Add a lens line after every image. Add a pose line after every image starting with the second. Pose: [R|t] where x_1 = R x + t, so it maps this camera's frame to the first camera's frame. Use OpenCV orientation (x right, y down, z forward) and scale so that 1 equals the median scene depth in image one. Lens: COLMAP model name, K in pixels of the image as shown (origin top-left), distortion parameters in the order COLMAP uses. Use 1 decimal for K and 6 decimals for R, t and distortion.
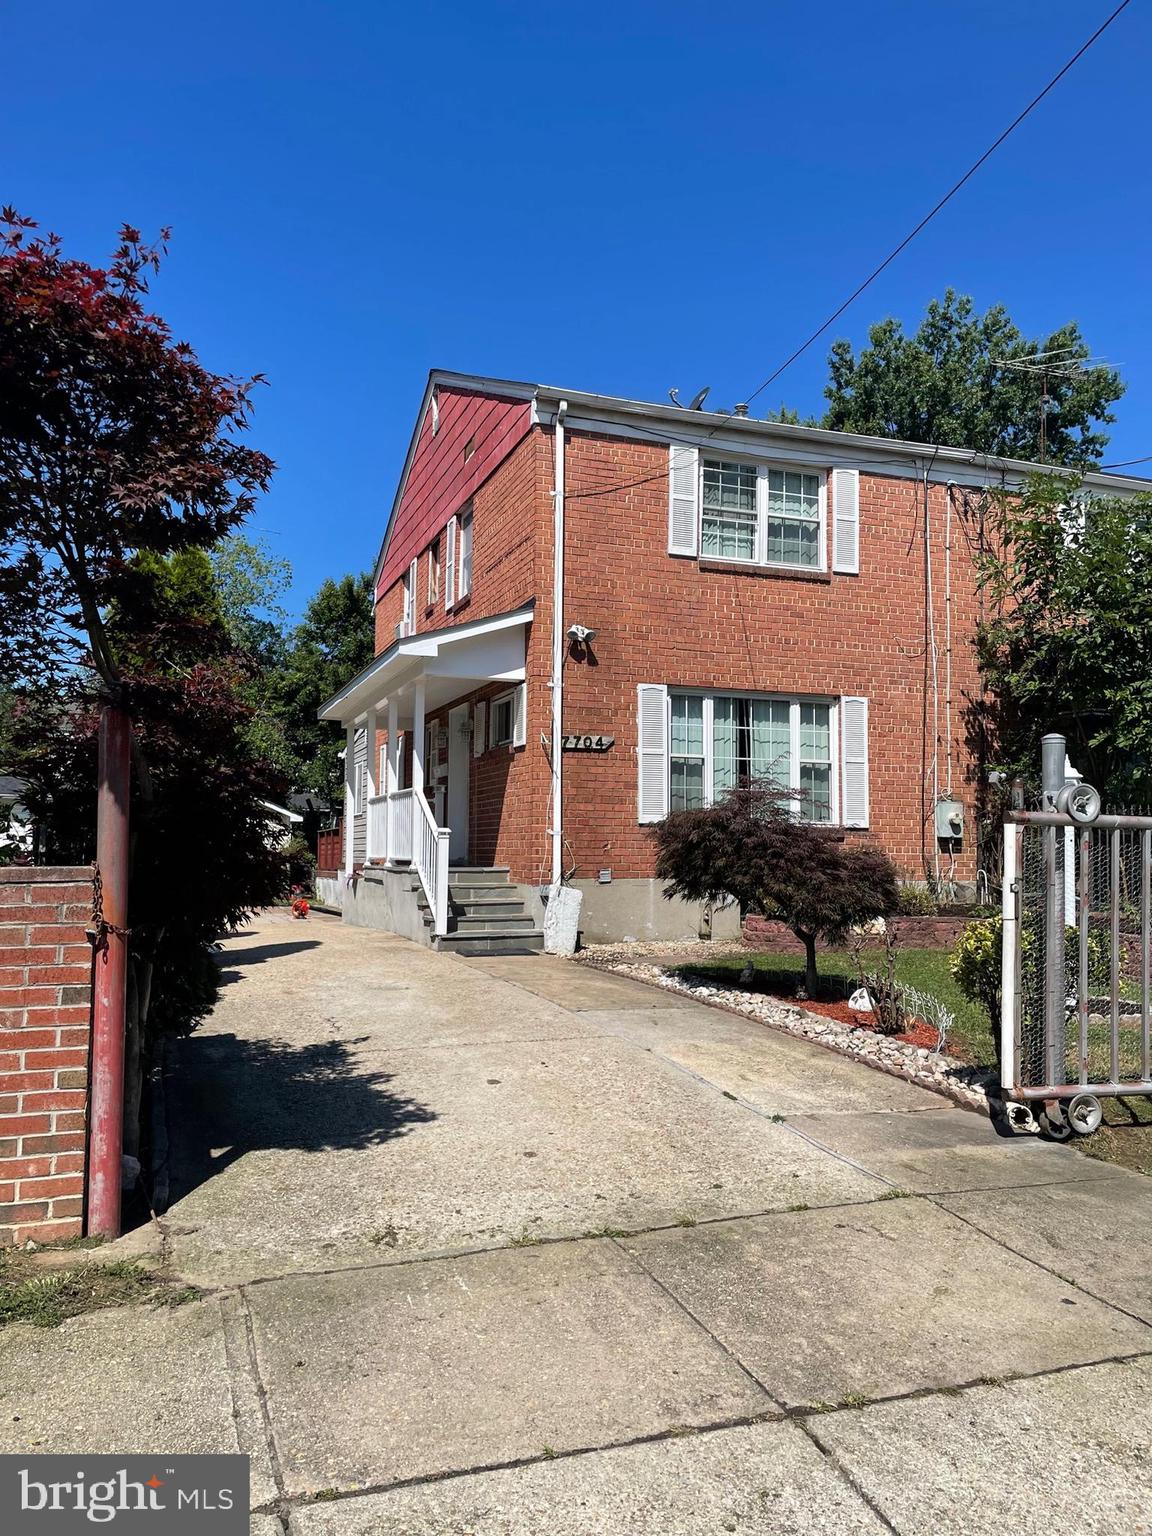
lens RADIAL K [[1158.4, 0, 576.0], [0, 1158.4, 768.0], [0, 0, 1]] dist [0.099075, -0.127321]
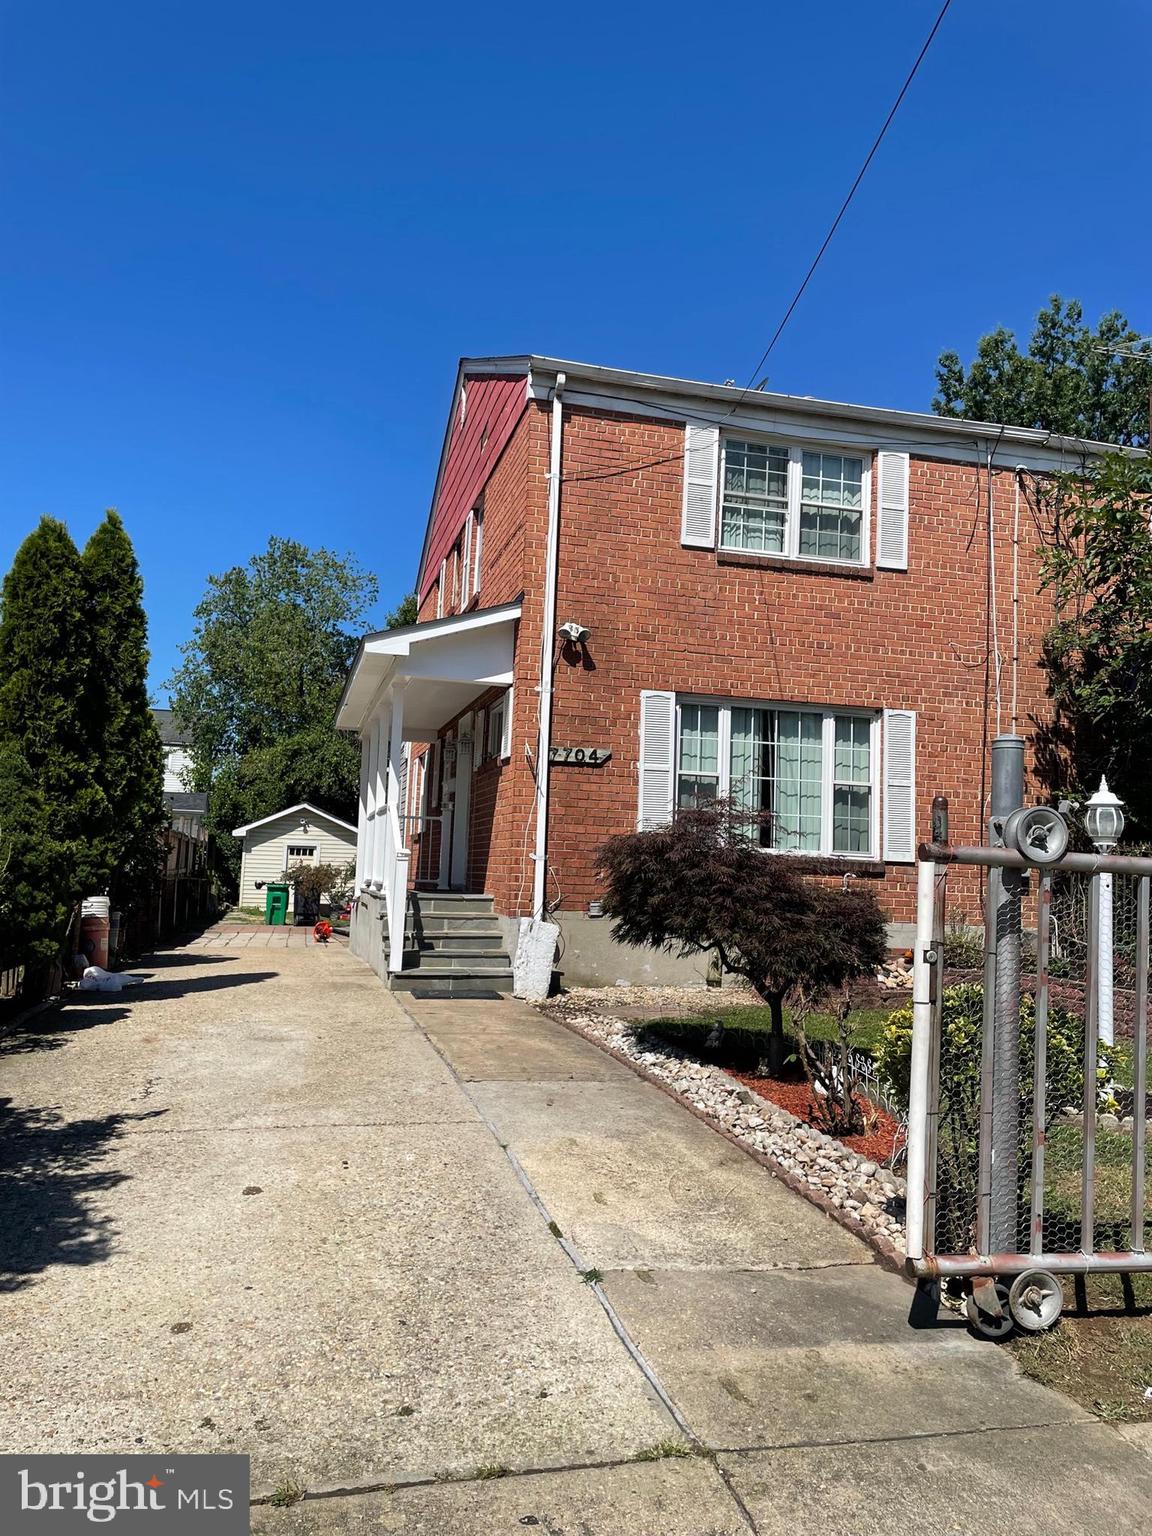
lens RADIAL K [[1166.0, 0, 579.0], [0, 1166.0, 744.5], [0, 0, 1]] dist [0.097339, -0.120869]
pose [[0.995105, 0.017908, -0.097190, 0.094935], [-0.021800, 0.998996, -0.039139, 0.004265], [0.096392, 0.041066, 0.994496, 0.118294]]
